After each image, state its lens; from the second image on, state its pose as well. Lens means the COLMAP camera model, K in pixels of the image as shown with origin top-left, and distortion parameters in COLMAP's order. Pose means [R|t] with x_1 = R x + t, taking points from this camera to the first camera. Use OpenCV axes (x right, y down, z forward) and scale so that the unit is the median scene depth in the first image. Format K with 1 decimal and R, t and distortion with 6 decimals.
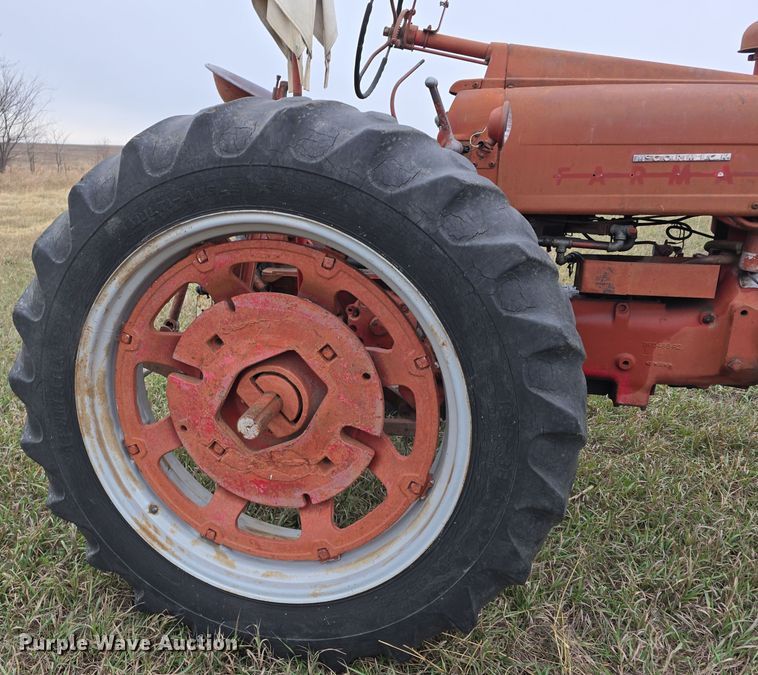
lens RADIAL K [[629.3, 0, 265.5], [0, 629.3, 354.3], [0, 0, 1]] dist [0.144259, -0.165098]
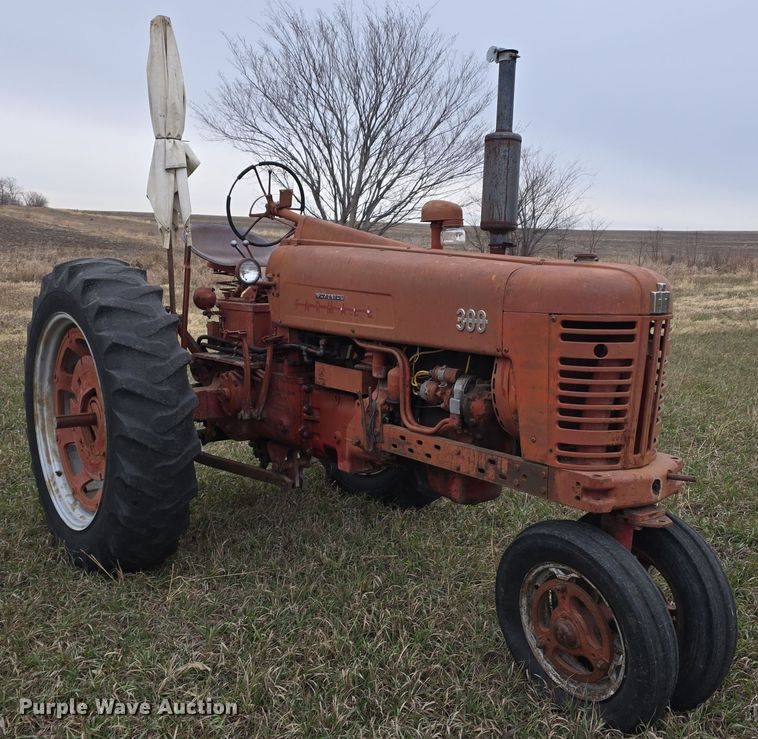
lens RADIAL K [[796.1, 0, 379.0], [0, 796.1, 369.5], [0, 0, 1]] dist [0.049719, -0.035200]
pose [[0.832710, 0.089501, -0.546428, 1.861663], [-0.170016, 0.980507, -0.098490, 0.027350], [0.526962, 0.174916, 0.831695, -0.472479]]
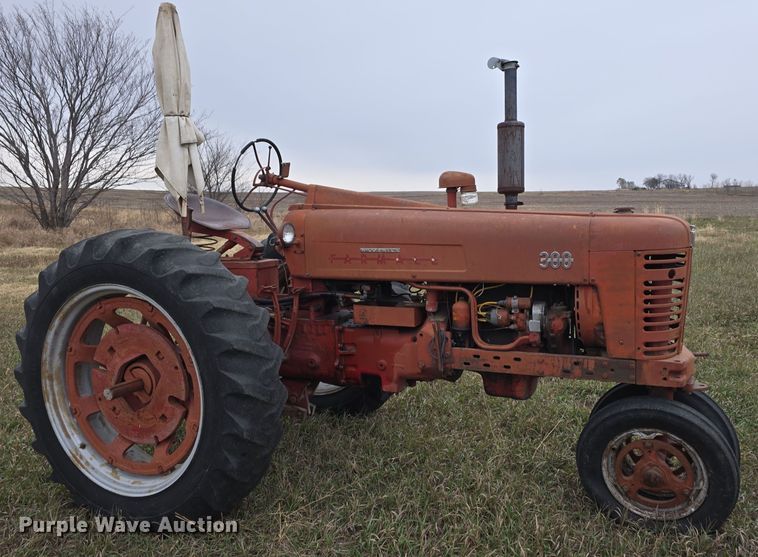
lens RADIAL K [[596.5, 0, 379.0], [0, 596.5, 278.5], [0, 0, 1]] dist [0.070481, -0.073956]
pose [[0.993569, -0.011148, -0.112675, 0.881892], [-0.008267, 0.985342, -0.170388, 0.066452], [0.112923, 0.170224, 0.978914, -0.671917]]
